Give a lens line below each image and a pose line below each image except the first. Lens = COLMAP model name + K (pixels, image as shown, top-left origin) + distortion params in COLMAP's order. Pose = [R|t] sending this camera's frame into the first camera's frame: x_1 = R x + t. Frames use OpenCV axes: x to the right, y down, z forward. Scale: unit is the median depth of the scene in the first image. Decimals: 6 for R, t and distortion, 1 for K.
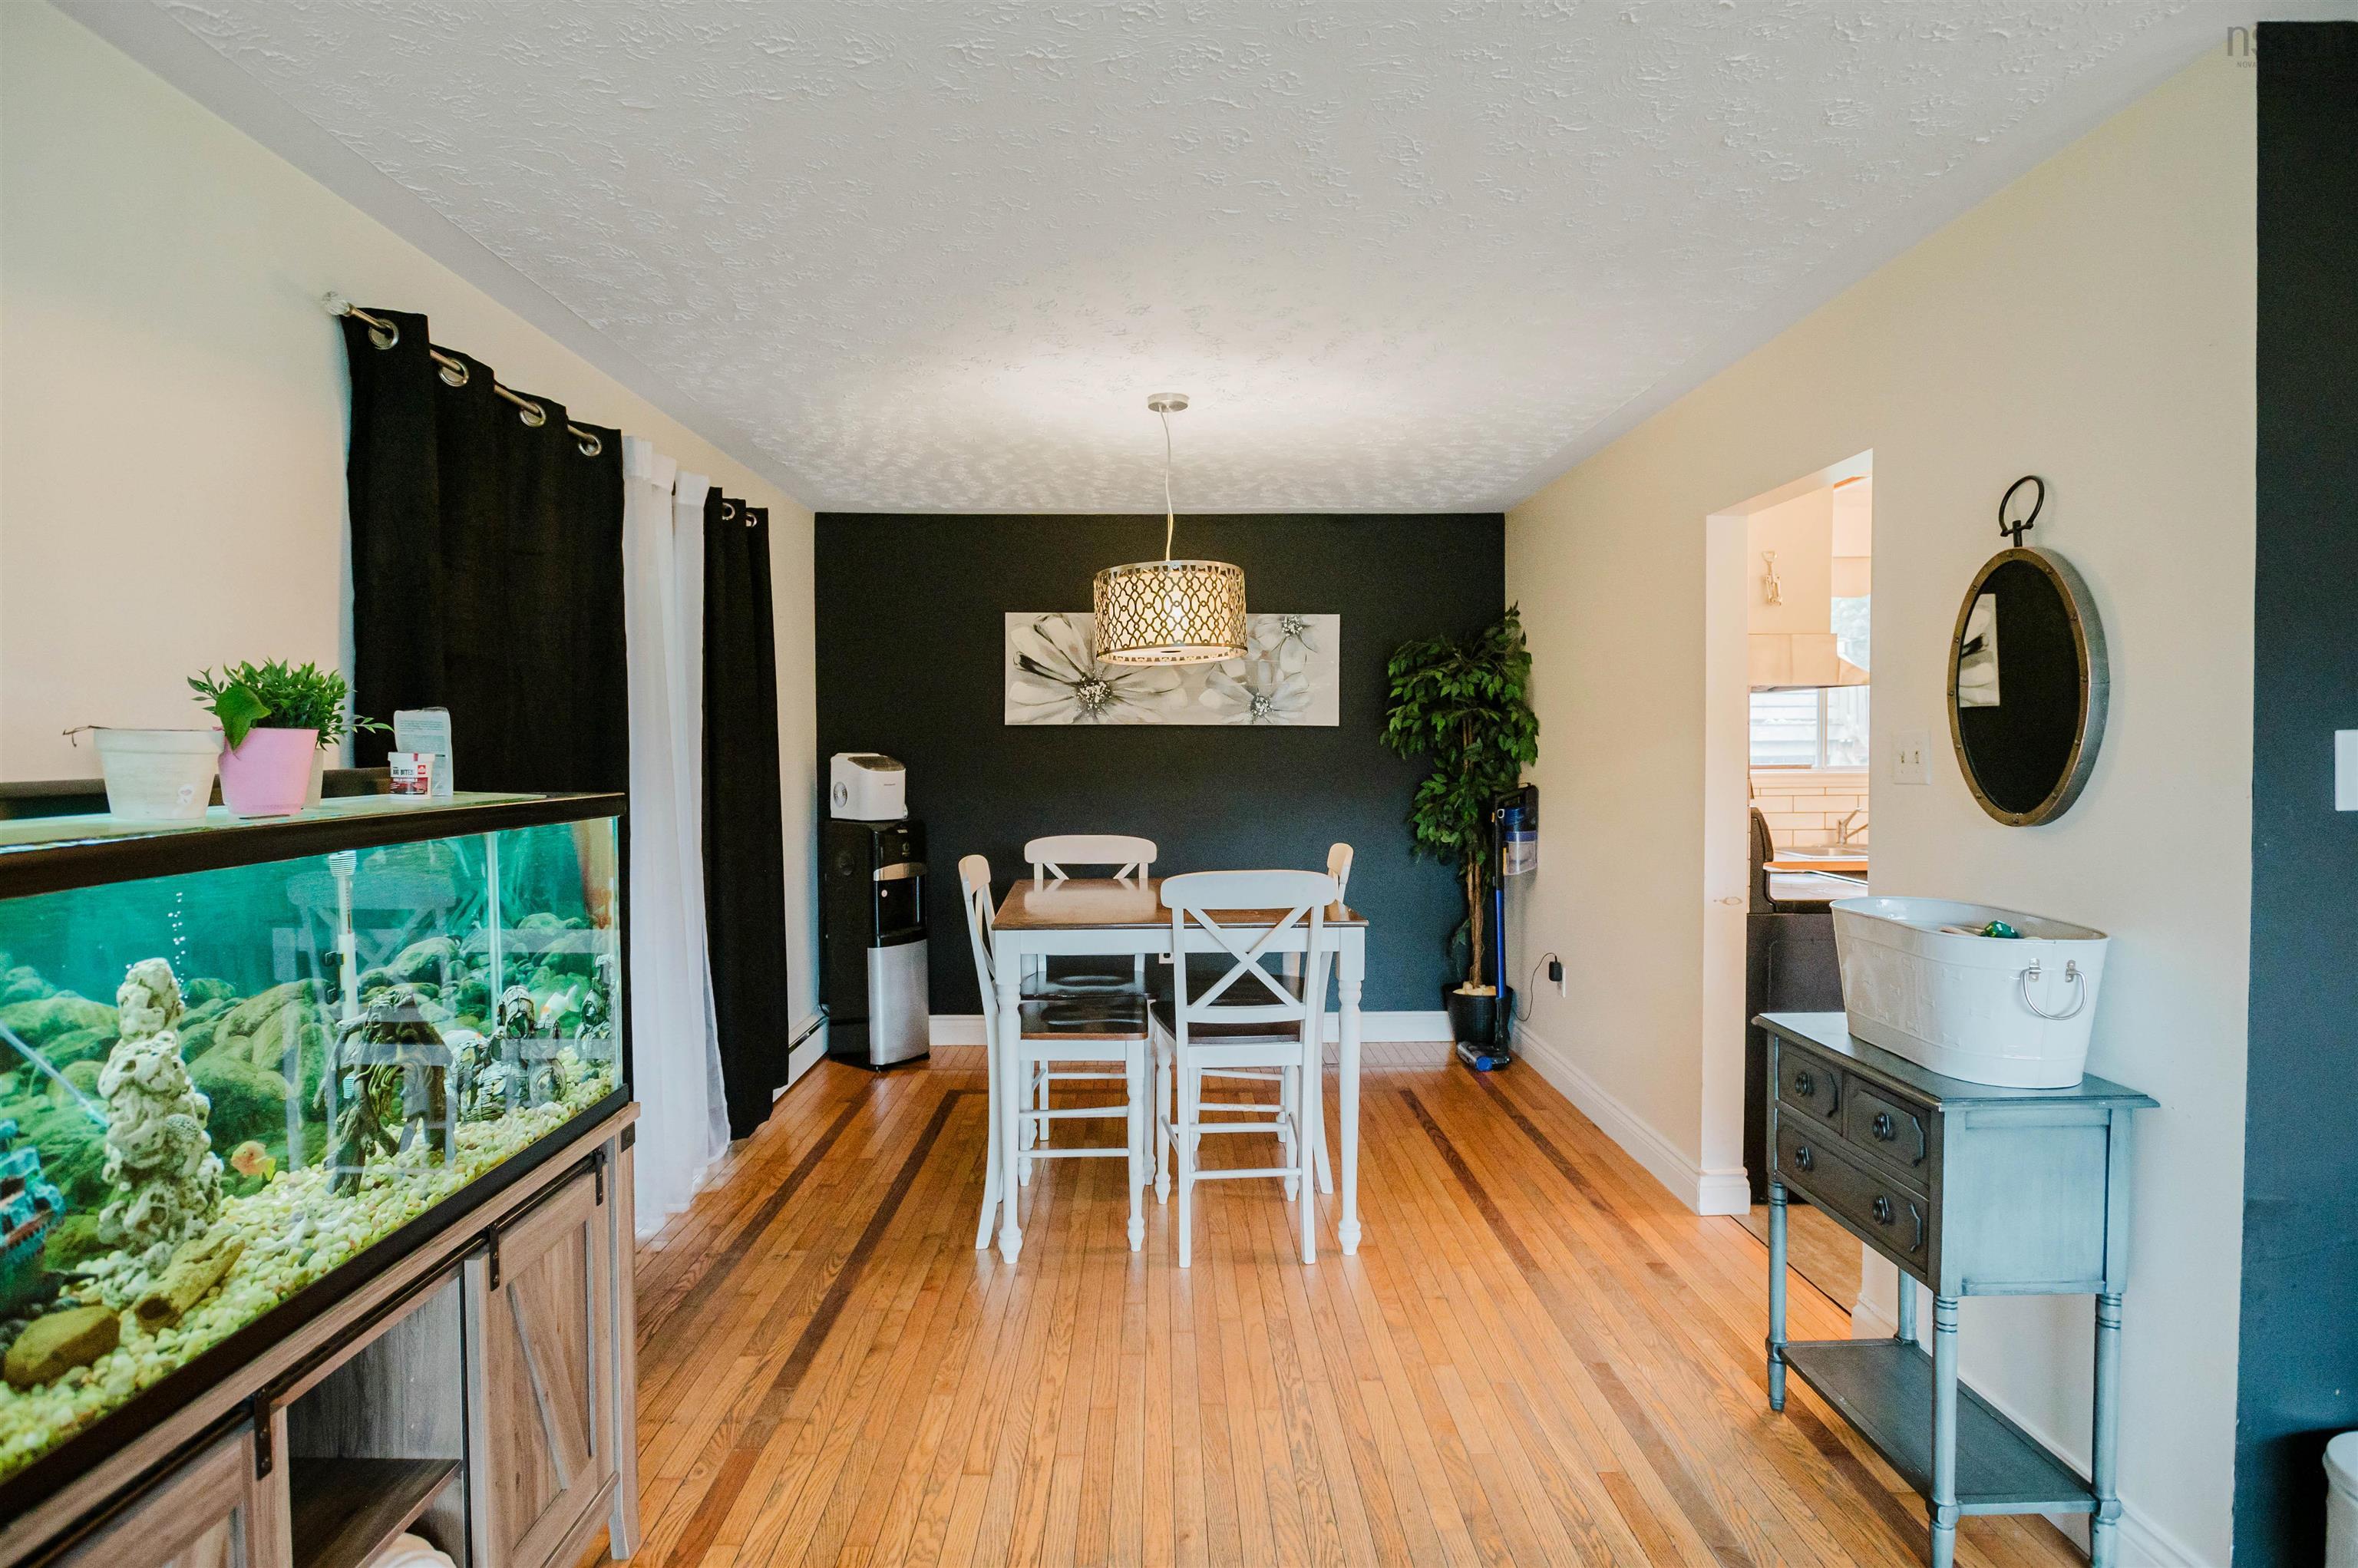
lens RADIAL K [[1230.8, 0, 1181.9], [0, 1230.8, 776.4], [0, 0, 1]] dist [-0.007113, -0.000282]
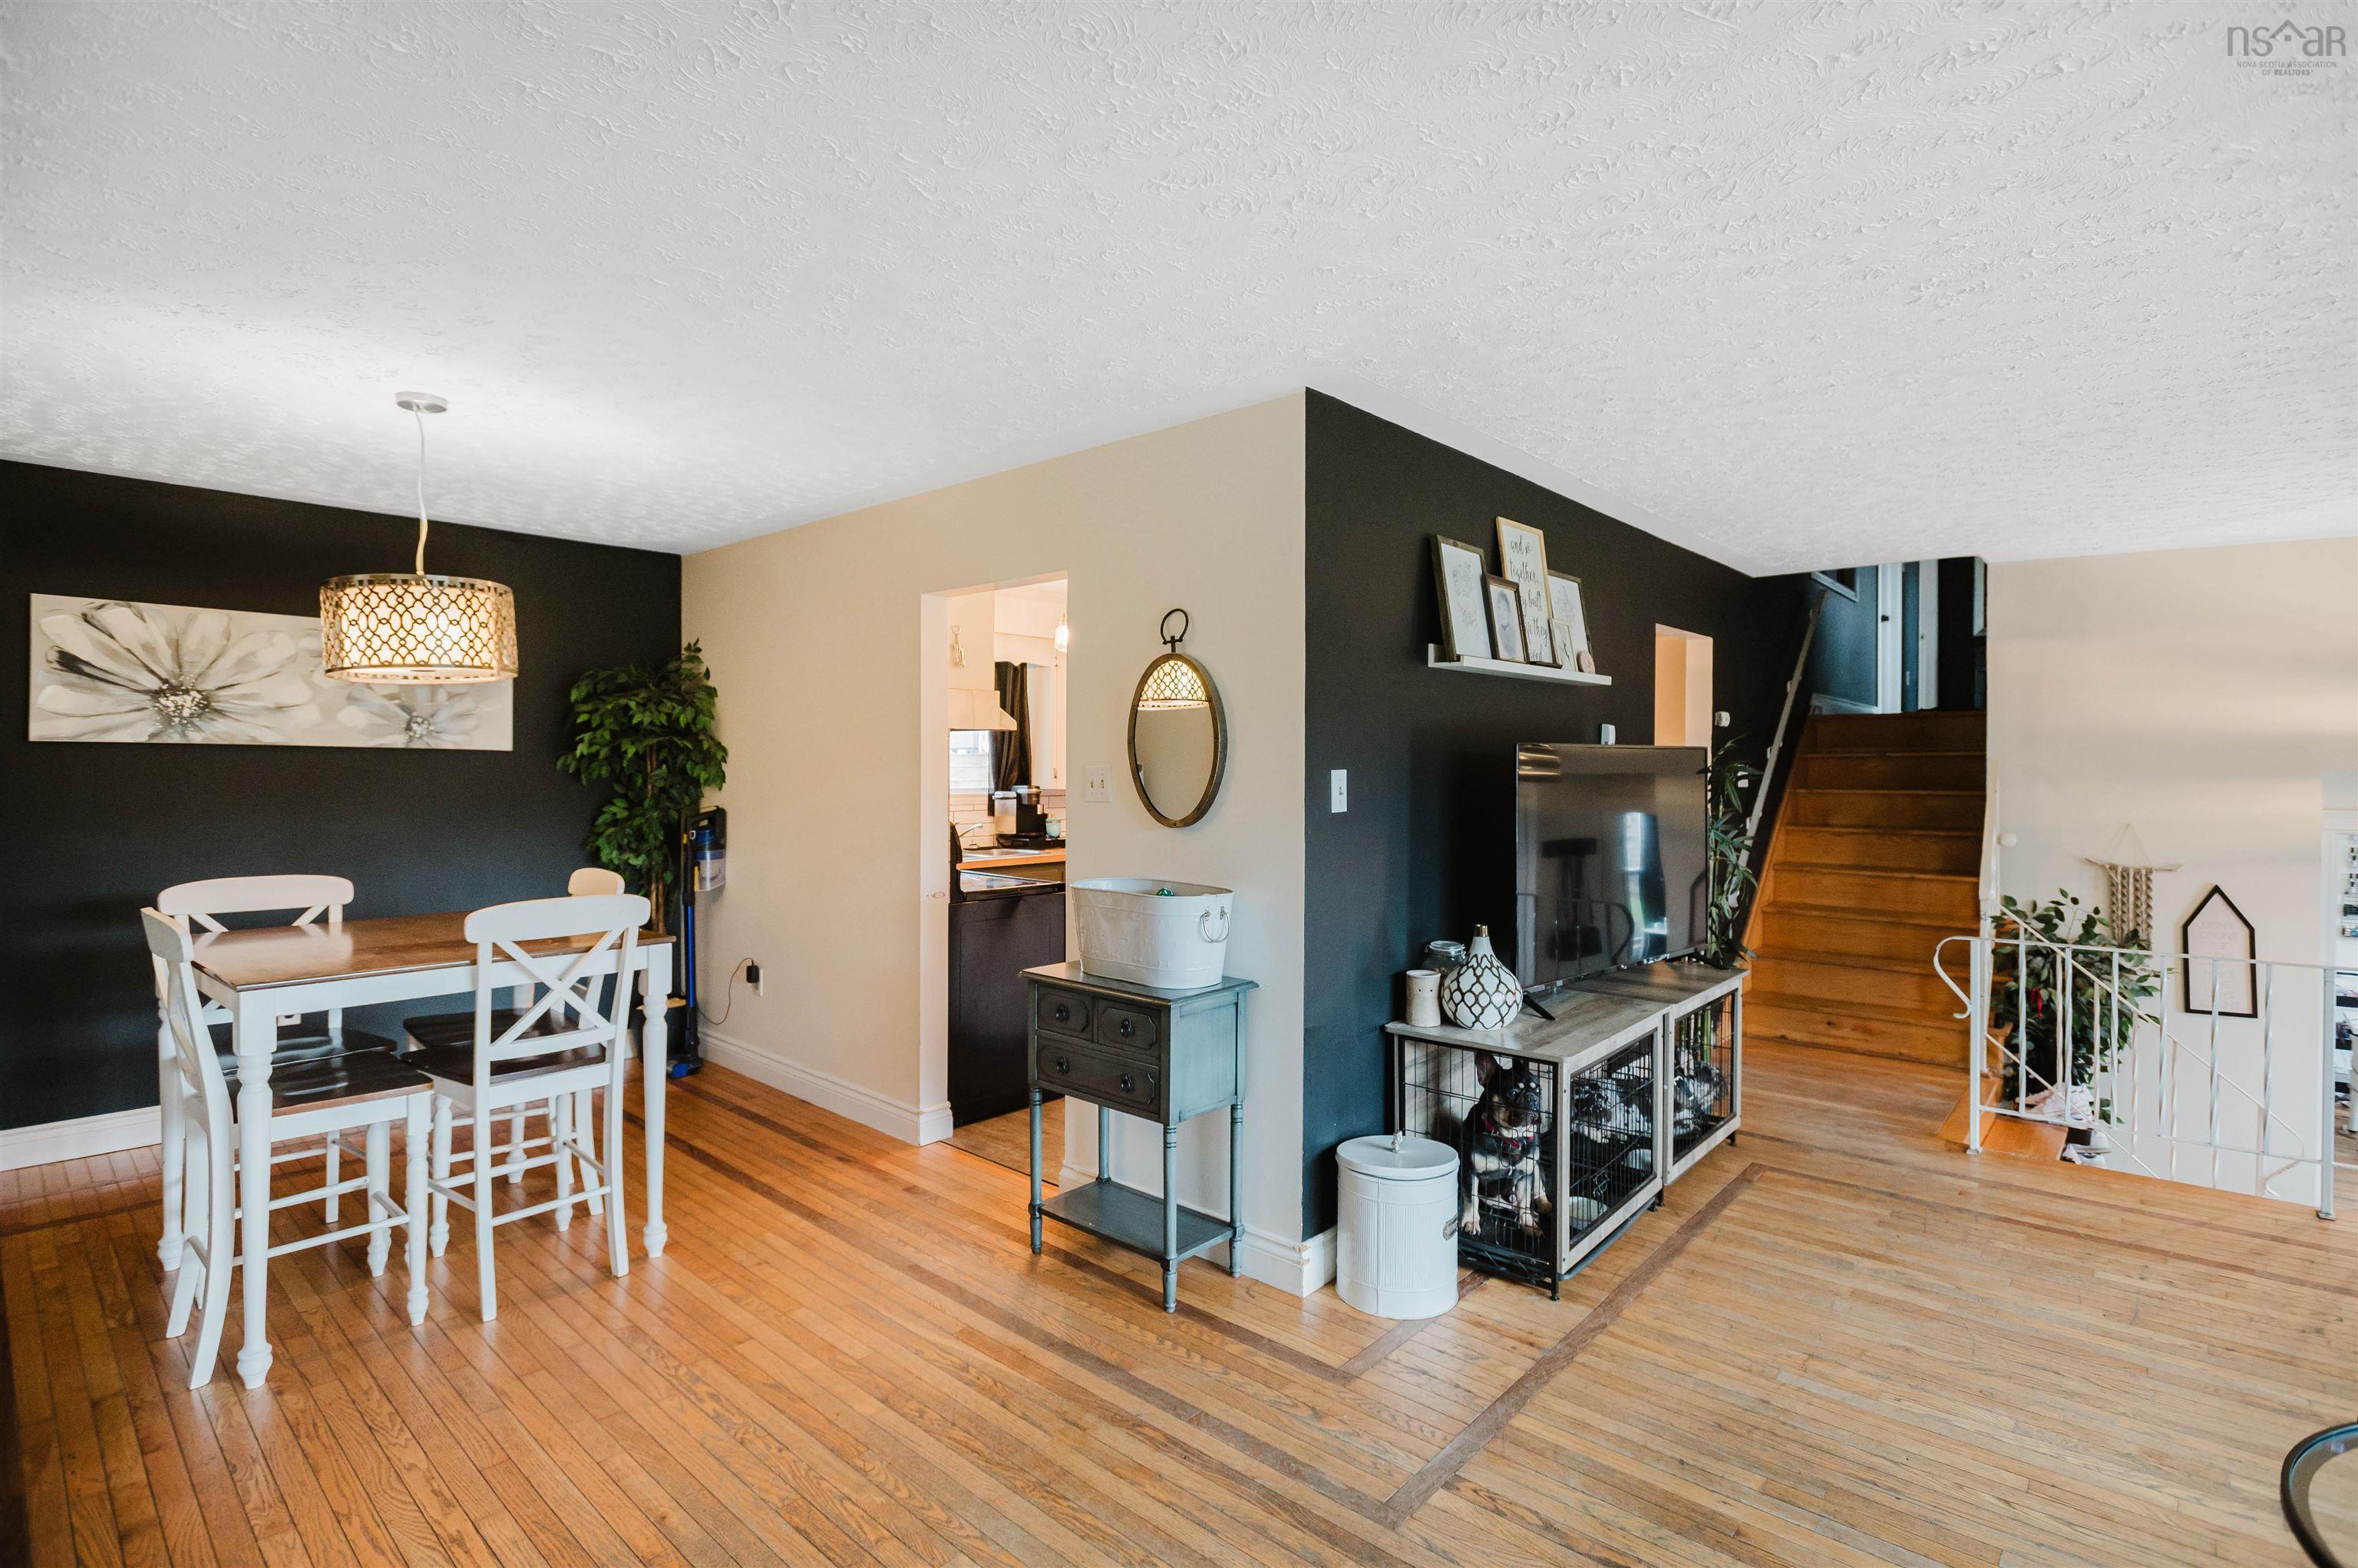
lens RADIAL K [[1170.1, 0, 1218.9], [0, 1170.1, 770.5], [0, 0, 1]] dist [-0.003294, 0.000185]
pose [[0.654750, 0.005626, 0.755825, -0.282229], [0.011818, 0.999774, -0.017679, -0.003614], [-0.755753, 0.020508, 0.654535, -0.025664]]
